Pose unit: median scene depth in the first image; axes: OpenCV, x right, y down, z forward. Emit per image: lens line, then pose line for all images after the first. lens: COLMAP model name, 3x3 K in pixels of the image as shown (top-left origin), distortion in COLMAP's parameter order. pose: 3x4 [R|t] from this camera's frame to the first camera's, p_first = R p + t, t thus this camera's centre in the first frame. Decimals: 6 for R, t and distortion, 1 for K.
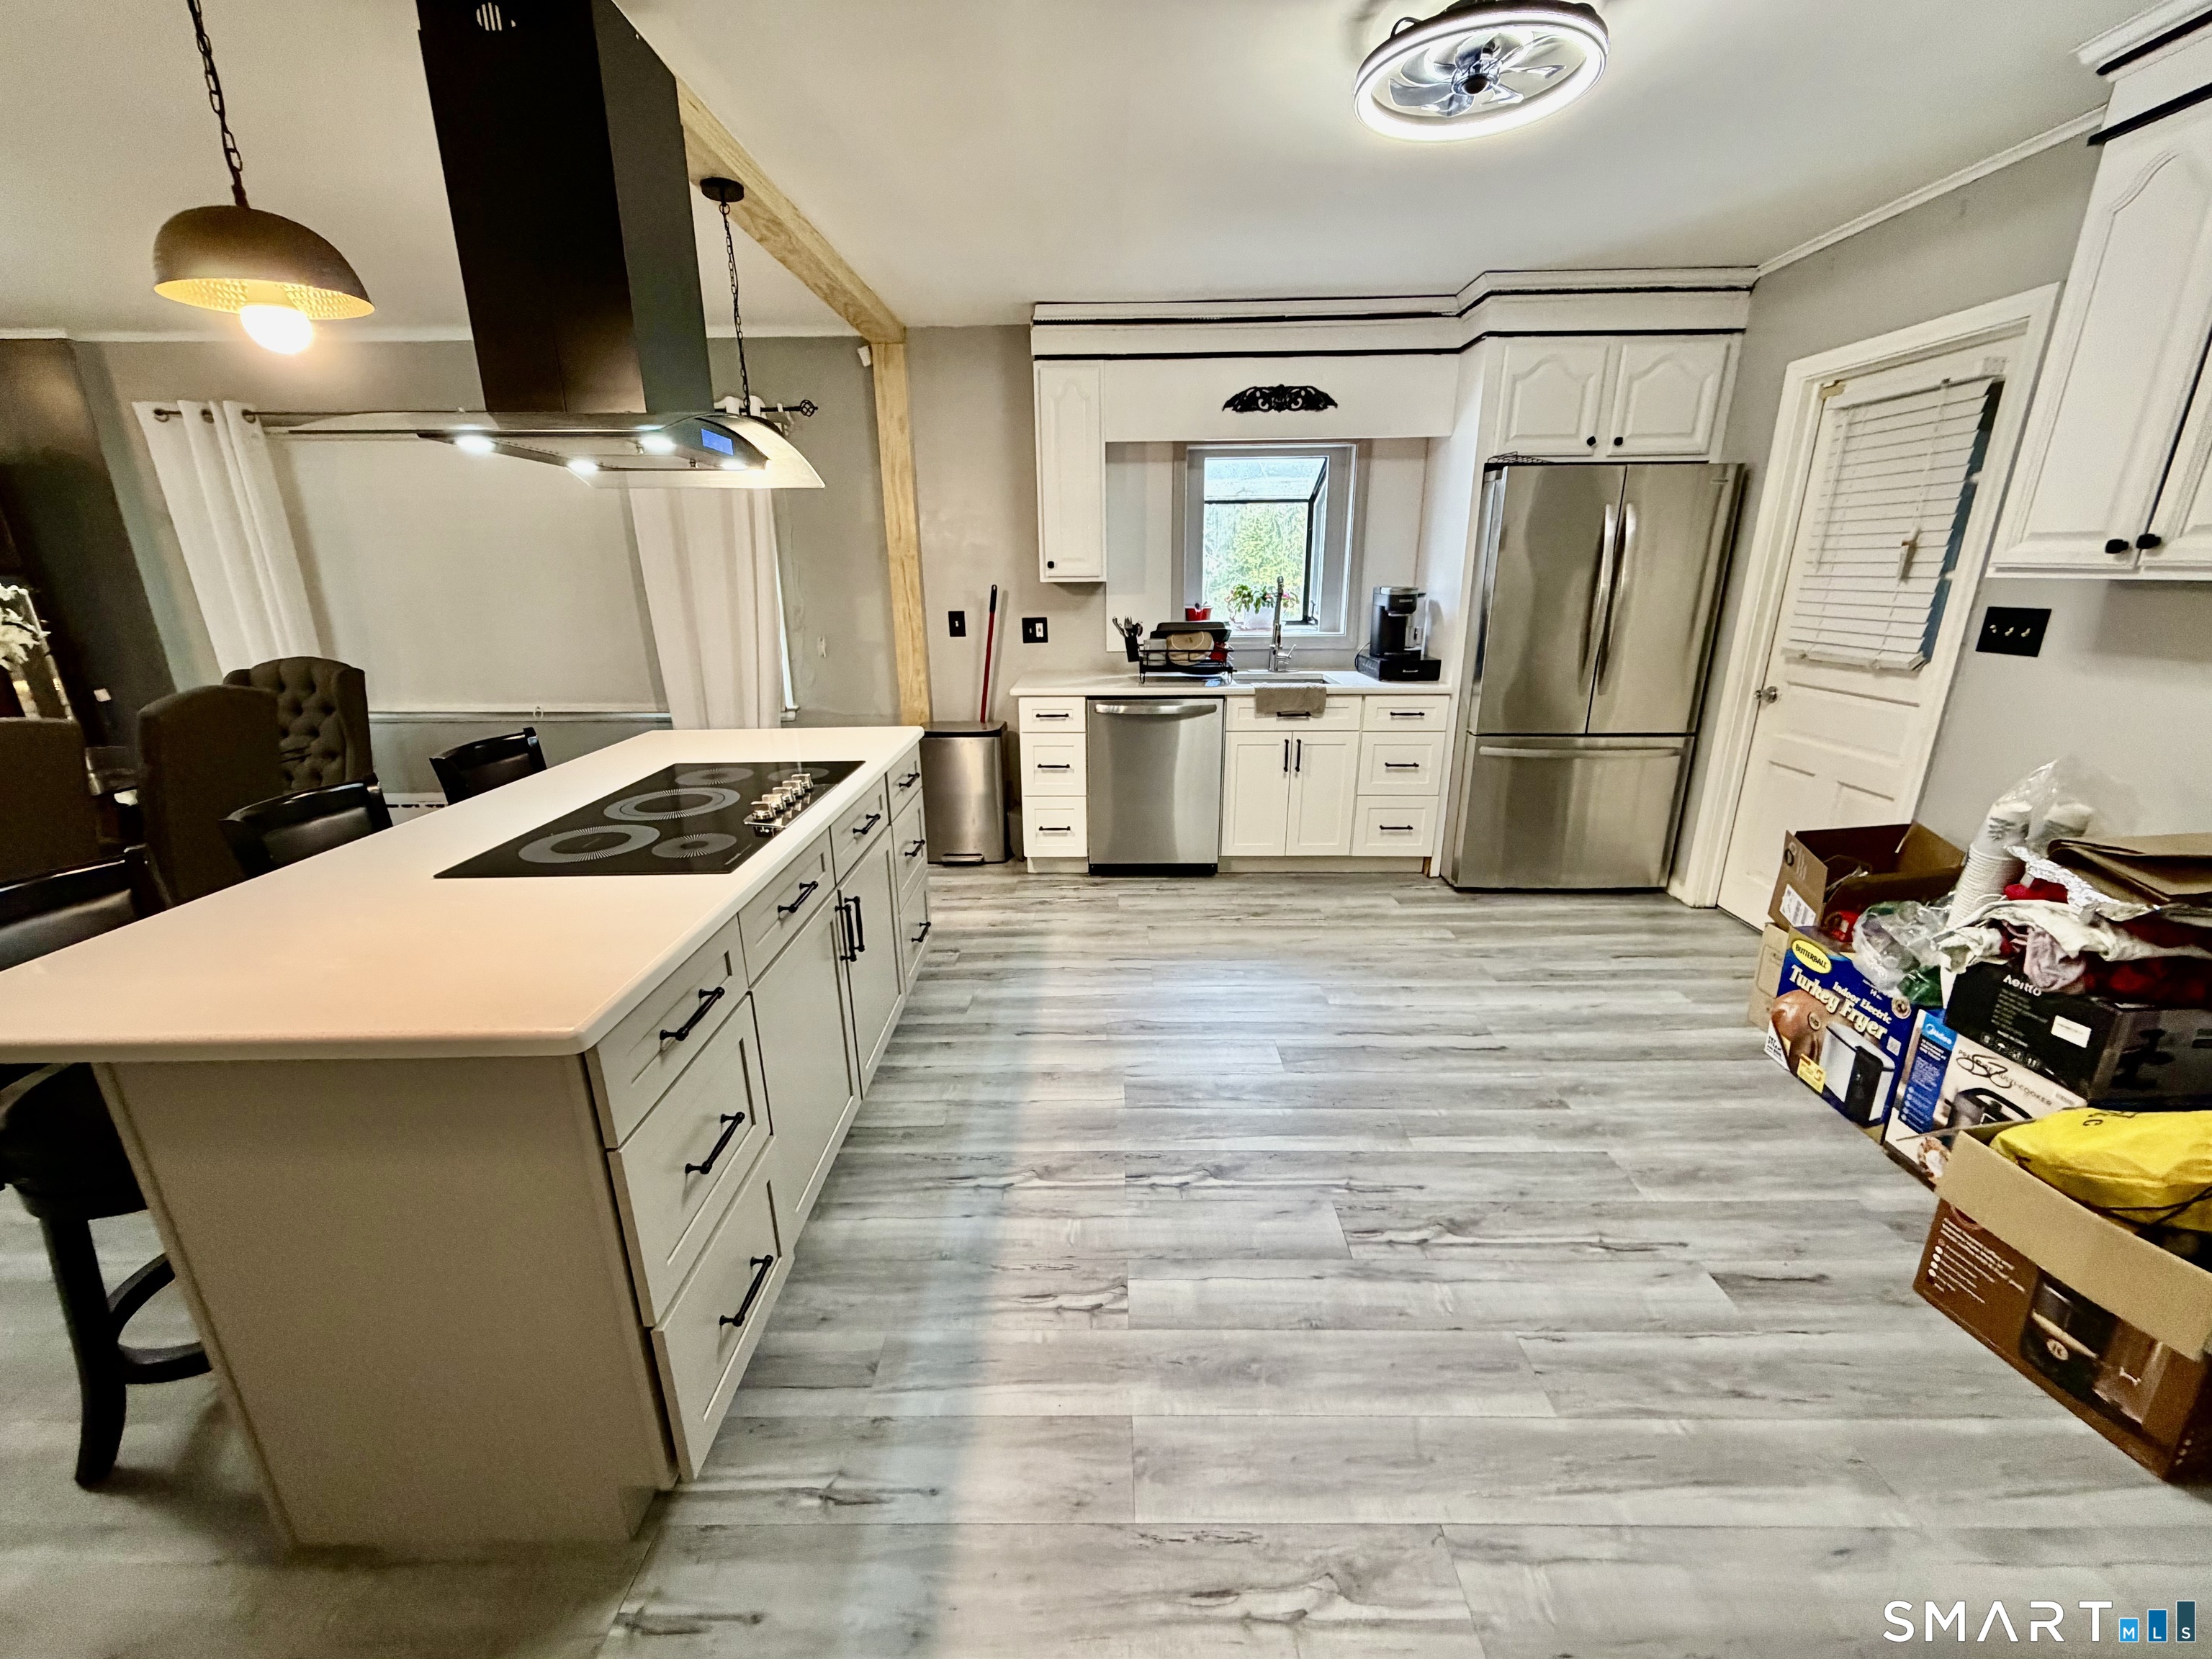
lens RADIAL K [[878.3, 0, 1099.4], [0, 878.3, 832.6], [0, 0, 1]] dist [0.001907, 0.000272]
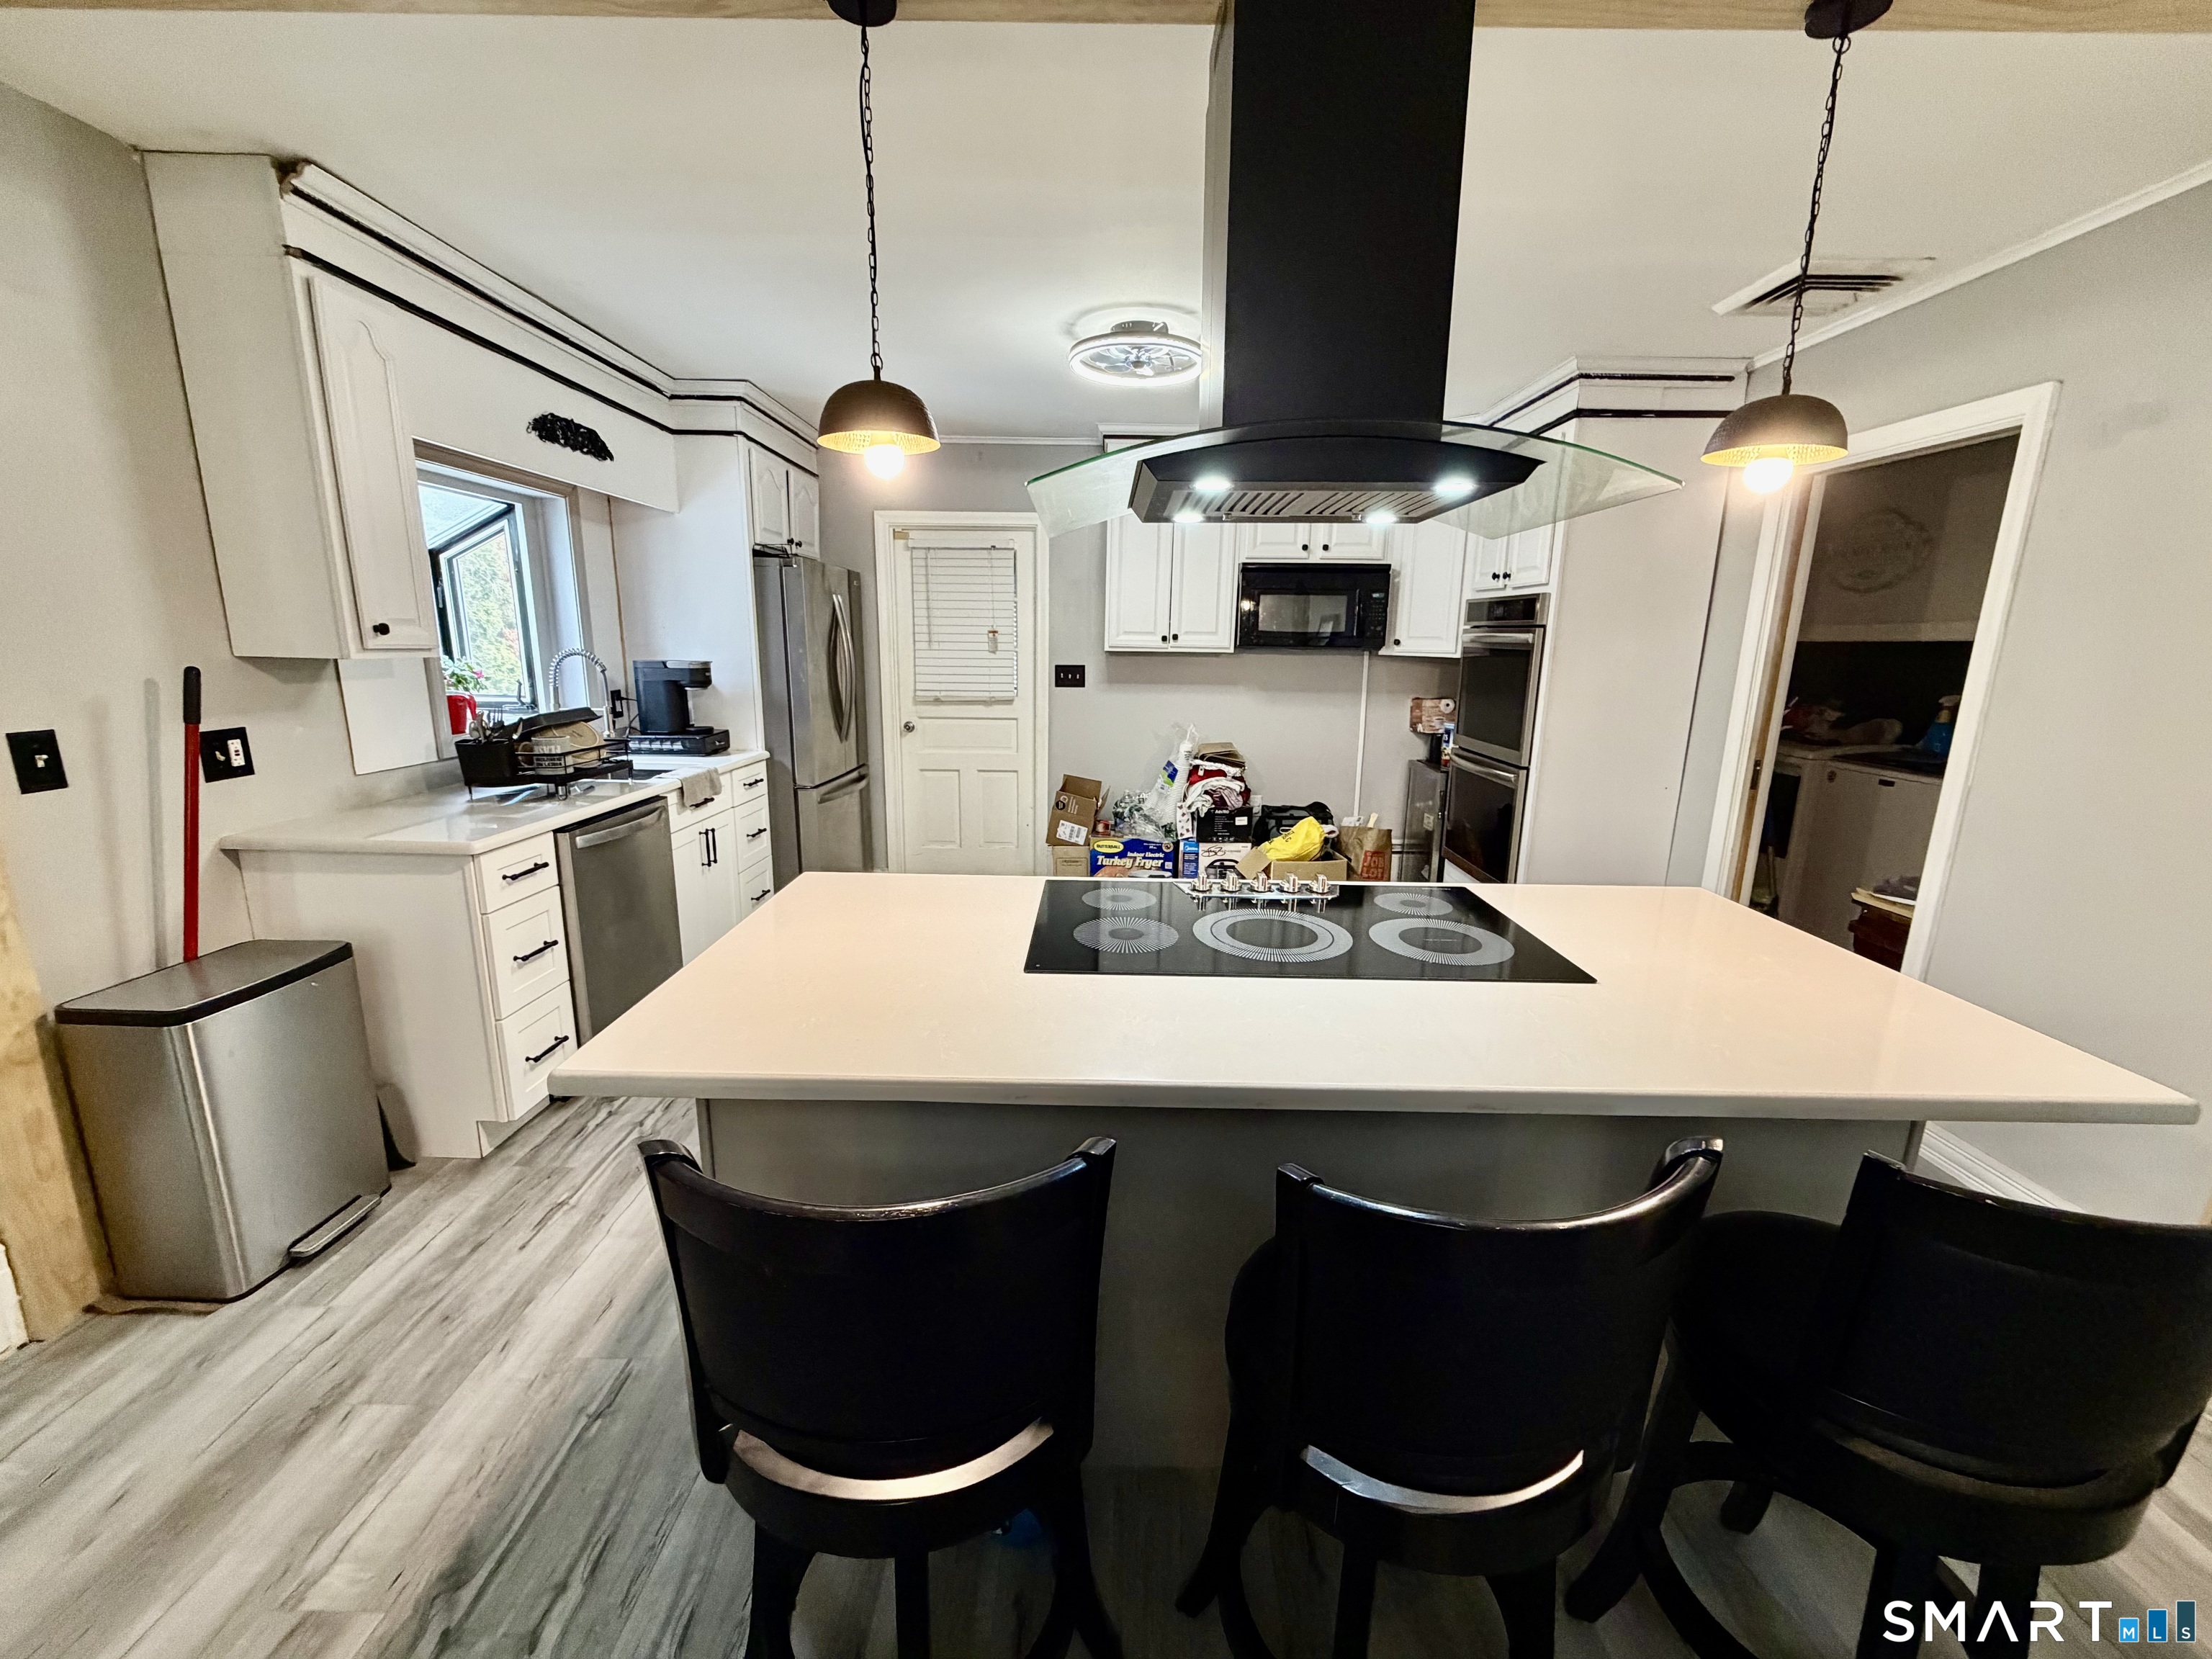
lens RADIAL K [[916.2, 0, 1068.1], [0, 916.2, 838.8], [0, 0, 1]] dist [0.001529, 0.000053]
pose [[-0.007816, -0.203200, 0.979106, -0.883345], [0.277859, 0.940136, 0.197330, -0.227884], [-0.960590, 0.273596, 0.049113, 0.774058]]
